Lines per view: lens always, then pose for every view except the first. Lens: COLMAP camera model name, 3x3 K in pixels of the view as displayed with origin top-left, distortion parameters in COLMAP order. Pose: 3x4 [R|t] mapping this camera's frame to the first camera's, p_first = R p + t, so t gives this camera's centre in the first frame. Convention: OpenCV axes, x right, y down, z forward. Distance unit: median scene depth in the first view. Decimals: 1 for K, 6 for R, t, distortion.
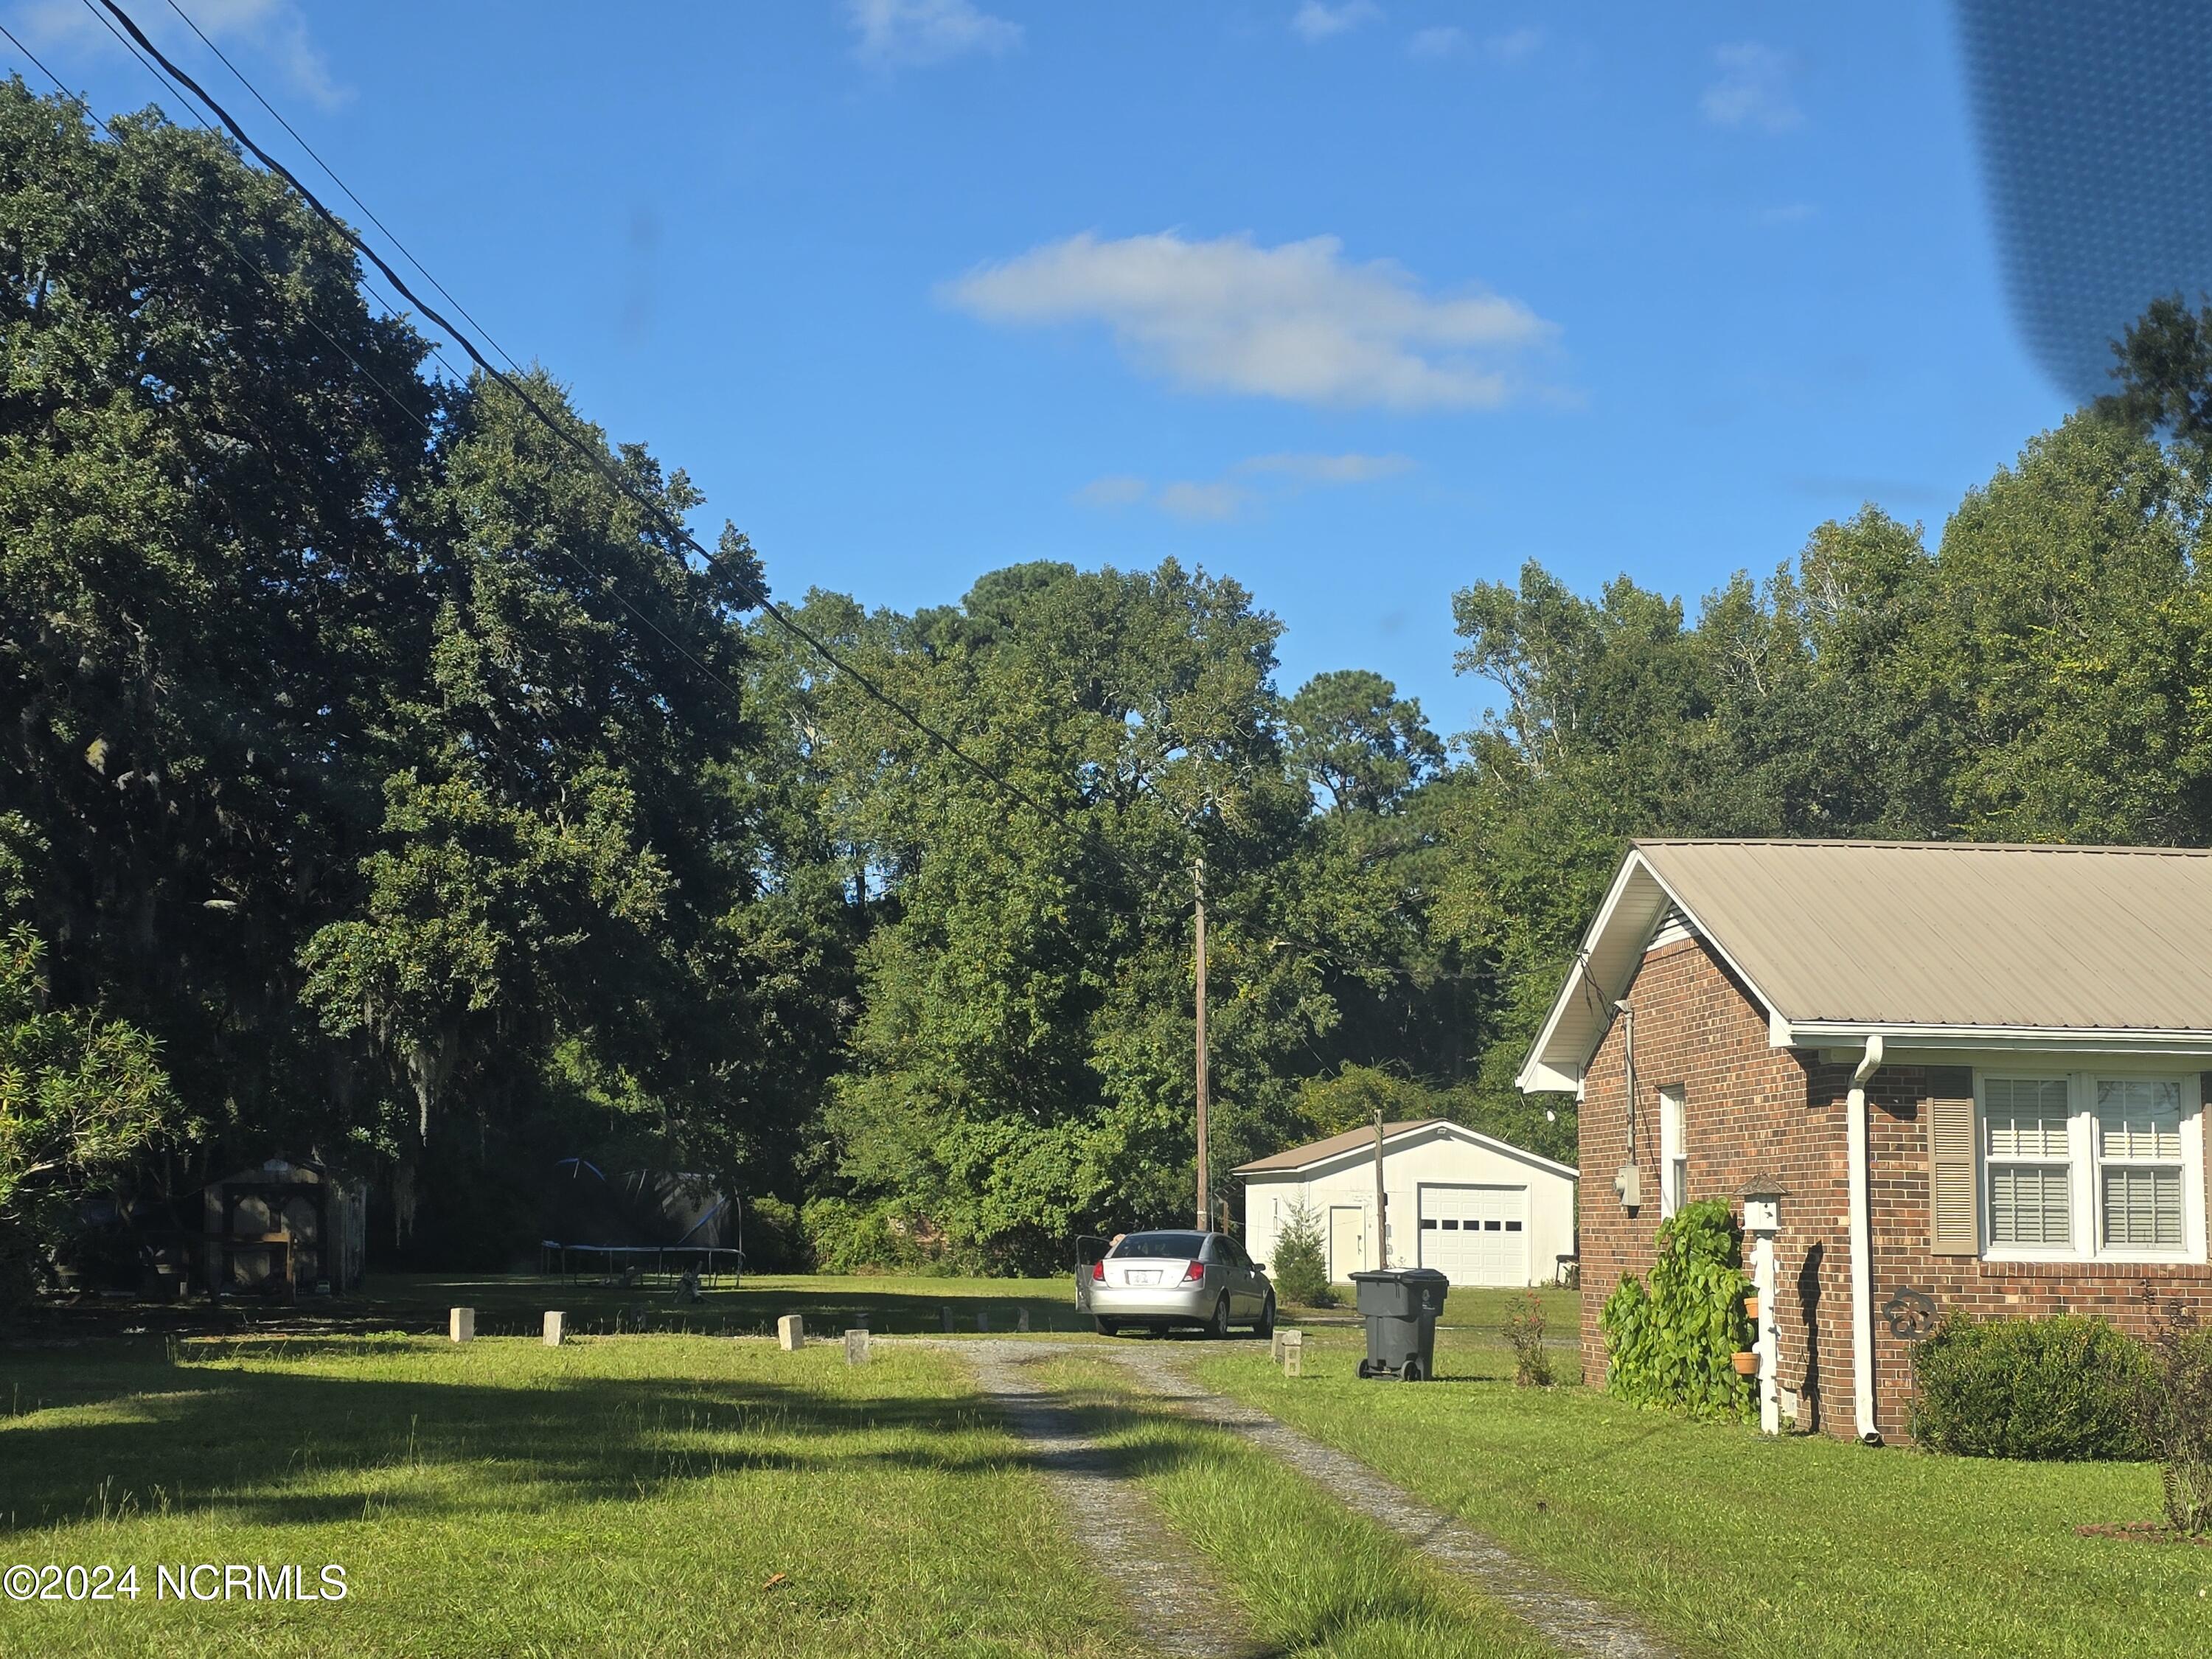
lens RADIAL K [[3391.9, 0, 1106.0], [0, 3391.9, 829.5], [0, 0, 1]] dist [0.031984, 0.047180]
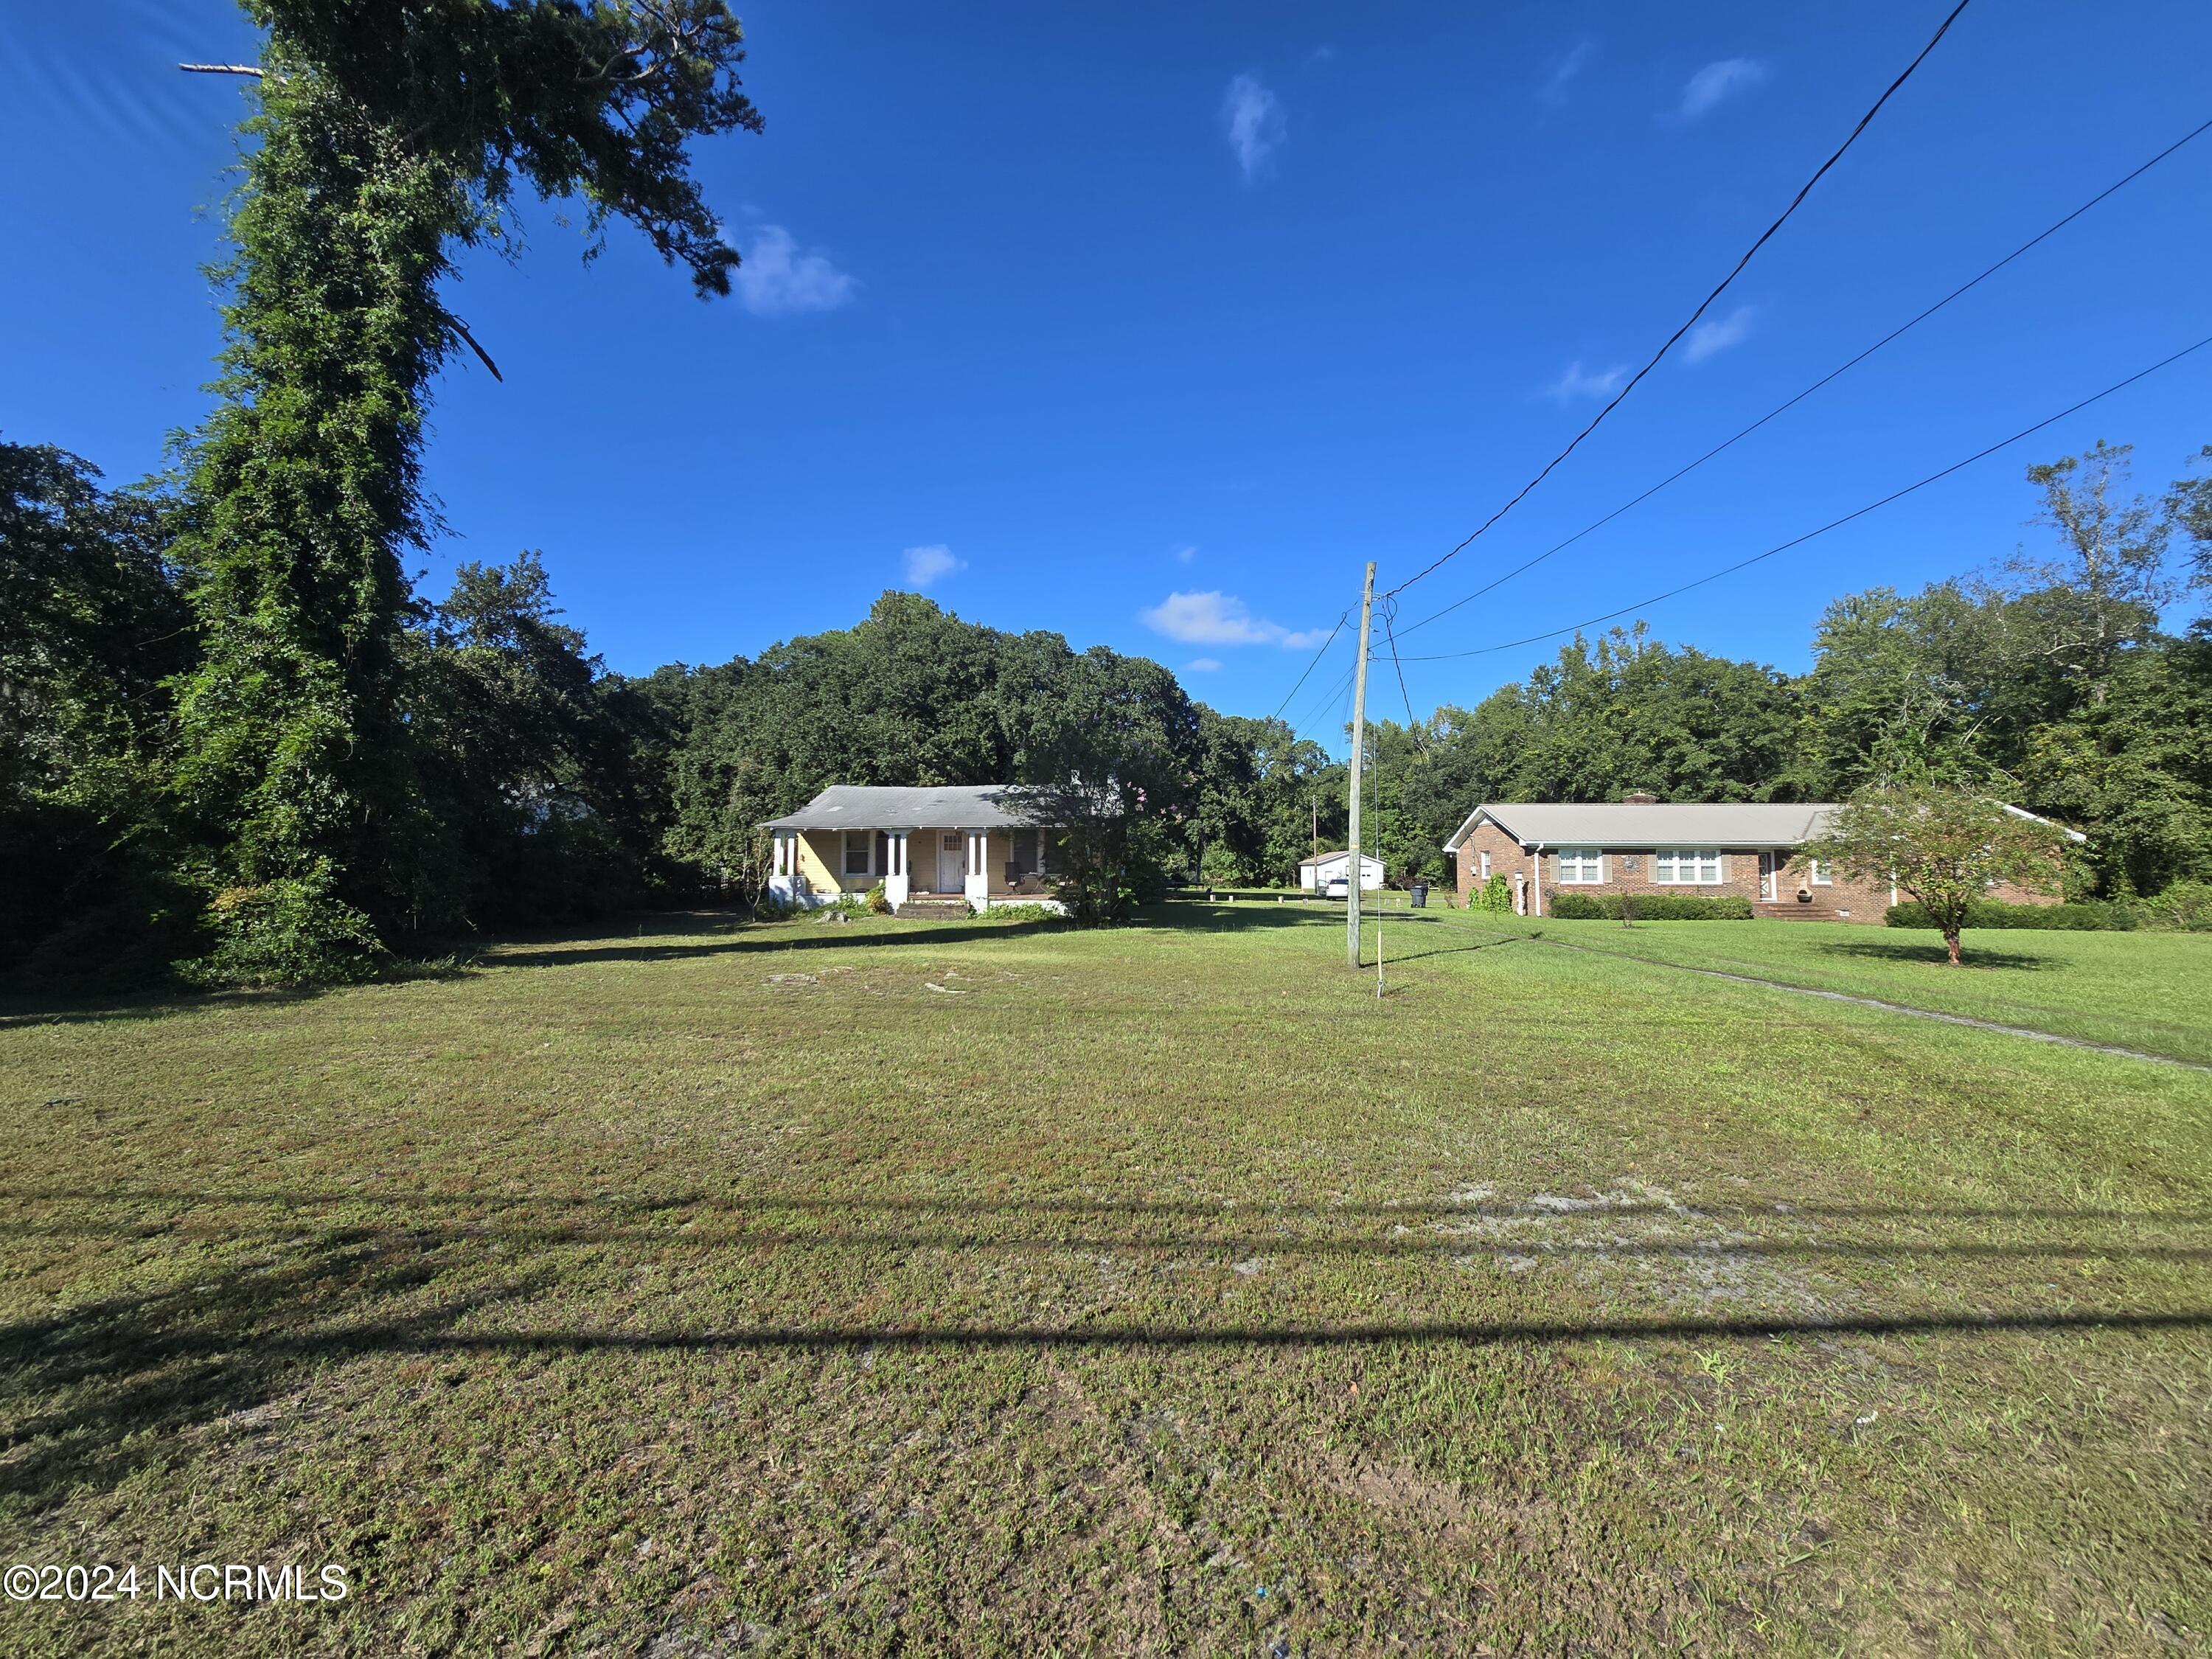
lens RADIAL K [[893.5, 0, 1099.5], [0, 893.5, 824.9], [0, 0, 1]] dist [-0.000089, -0.000390]
pose [[0.994265, -0.016133, -0.105723, -0.086483], [0.022419, 0.998033, 0.058548, -0.018115], [0.104570, -0.060582, 0.992671, -0.131995]]
